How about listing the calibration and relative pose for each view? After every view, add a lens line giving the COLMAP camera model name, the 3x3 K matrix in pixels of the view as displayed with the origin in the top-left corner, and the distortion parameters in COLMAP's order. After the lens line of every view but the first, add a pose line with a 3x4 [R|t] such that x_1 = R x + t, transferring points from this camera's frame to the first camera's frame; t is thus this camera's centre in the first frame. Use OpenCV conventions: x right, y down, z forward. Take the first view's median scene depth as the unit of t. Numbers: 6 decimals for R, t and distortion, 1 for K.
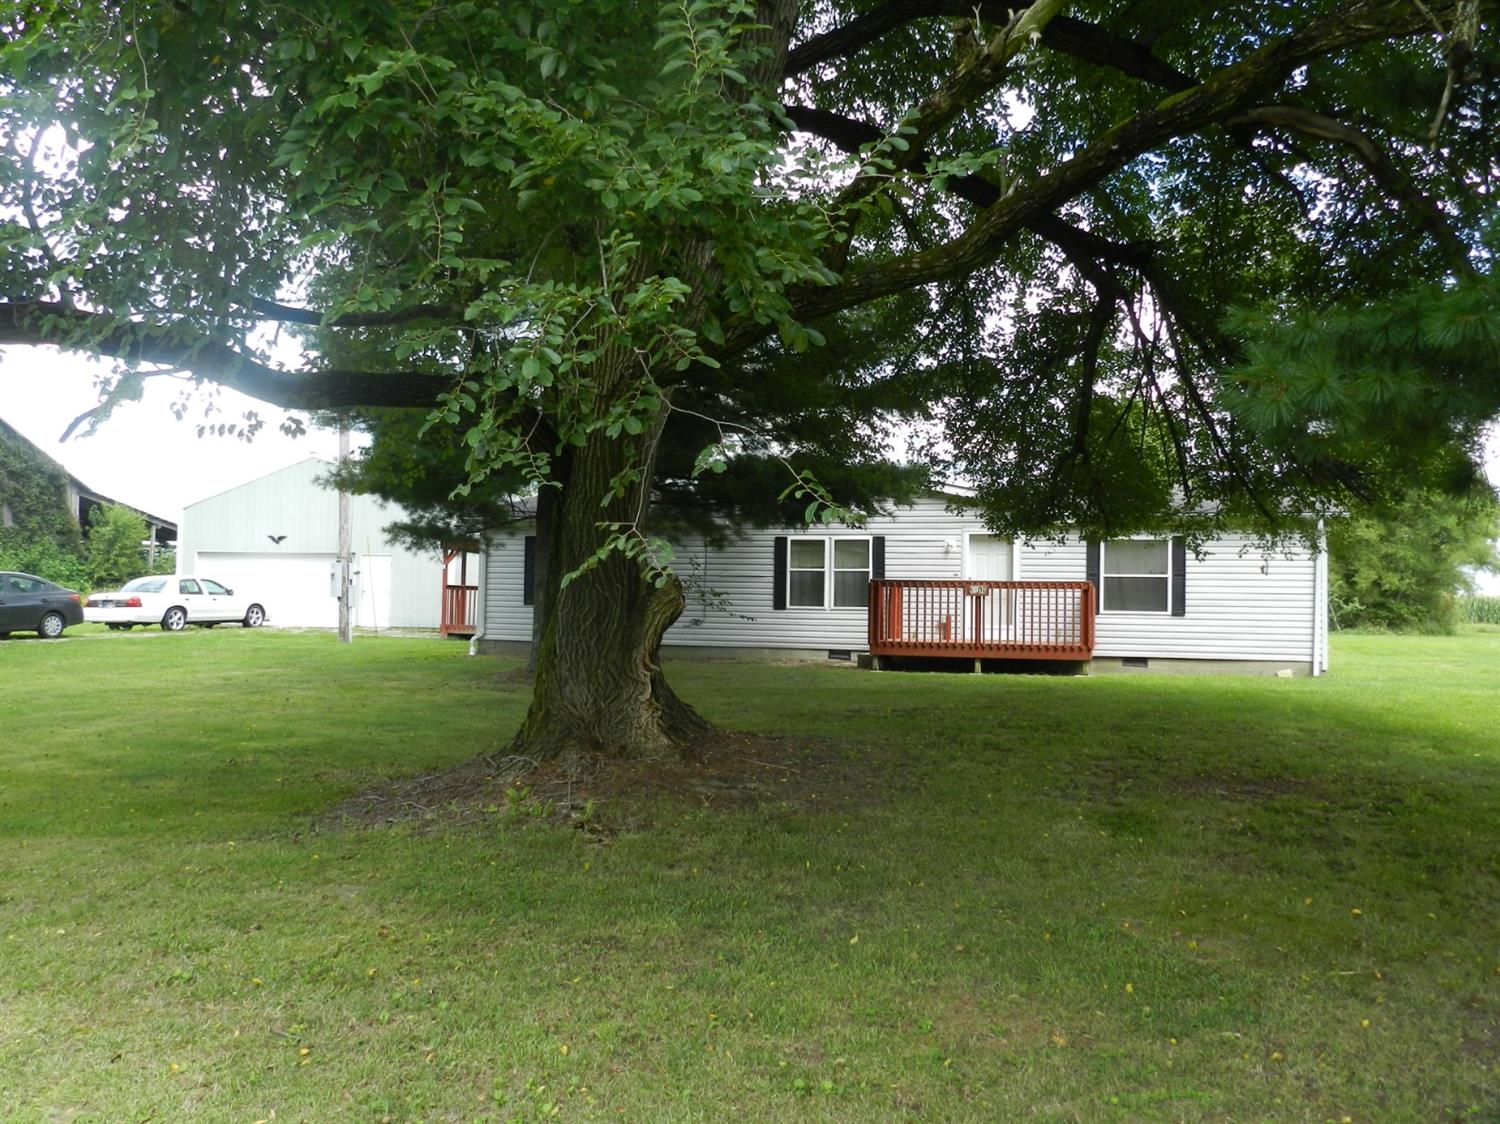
lens RADIAL K [[1219.7, 0, 750.3], [0, 1219.7, 563.3], [0, 0, 1]] dist [-0.015249, -0.004227]
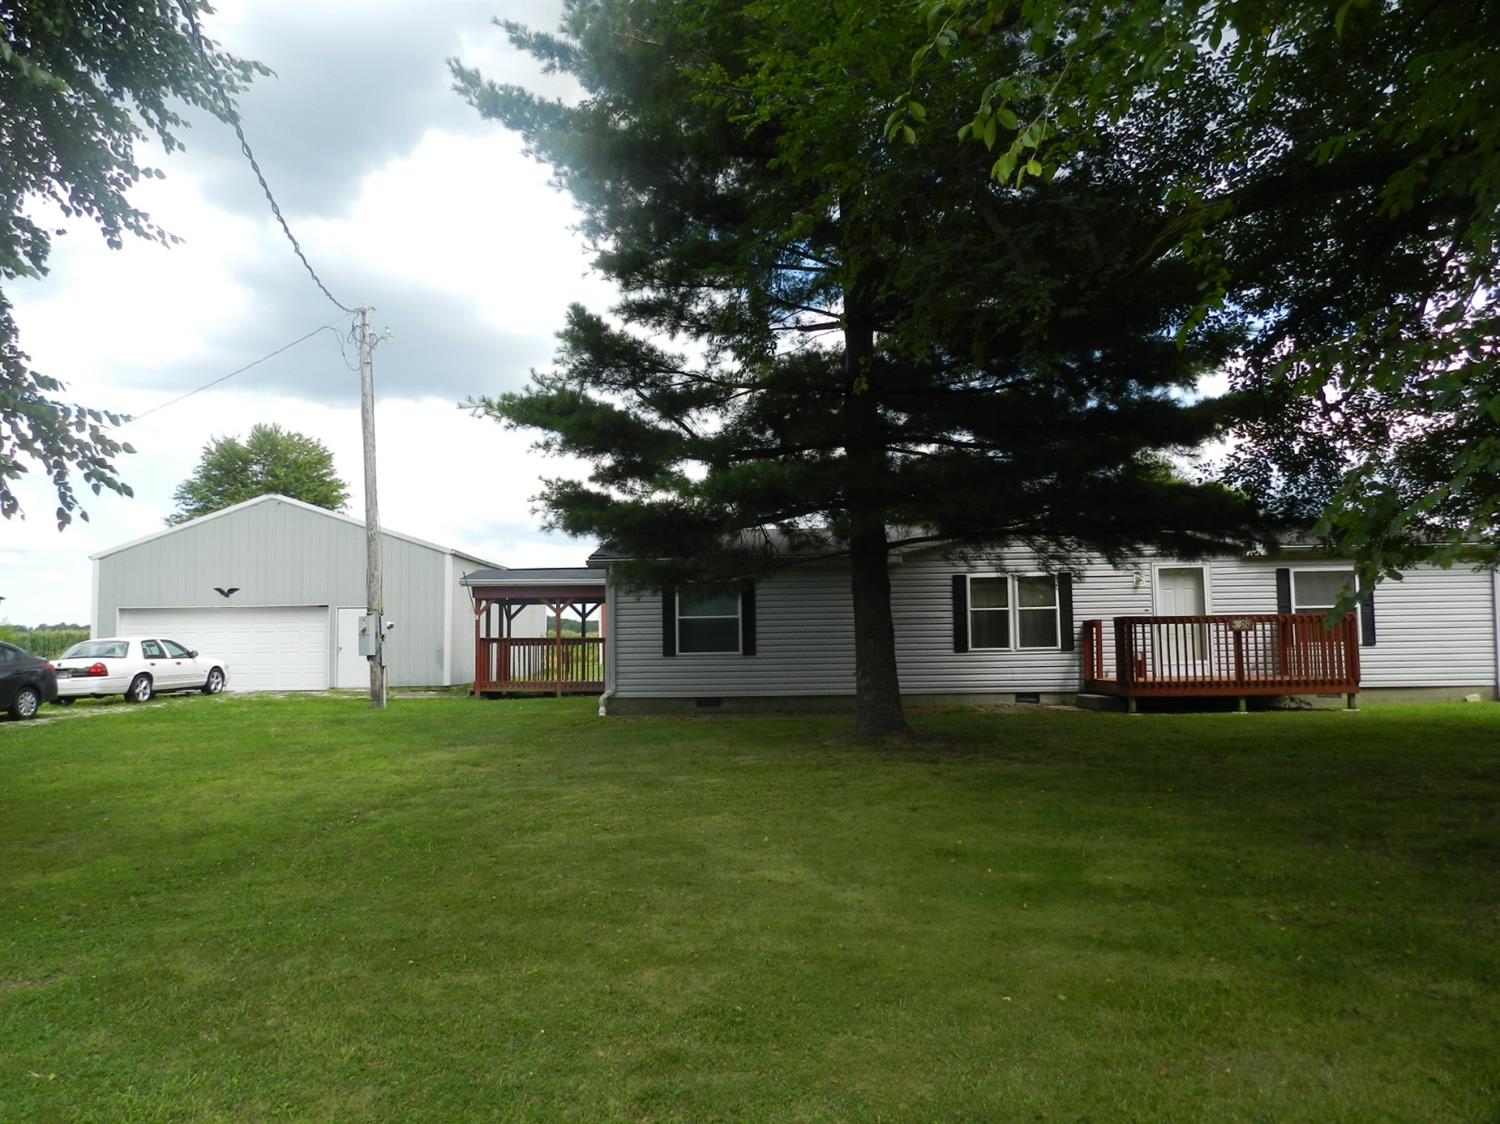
lens RADIAL K [[1095.3, 0, 749.6], [0, 1095.3, 559.1], [0, 0, 1]] dist [-0.007067, 0.002452]
pose [[0.967968, -0.011099, 0.250829, -0.344078], [0.022882, 0.998765, -0.044108, -0.000304], [-0.250030, 0.048435, 0.967026, 0.220470]]
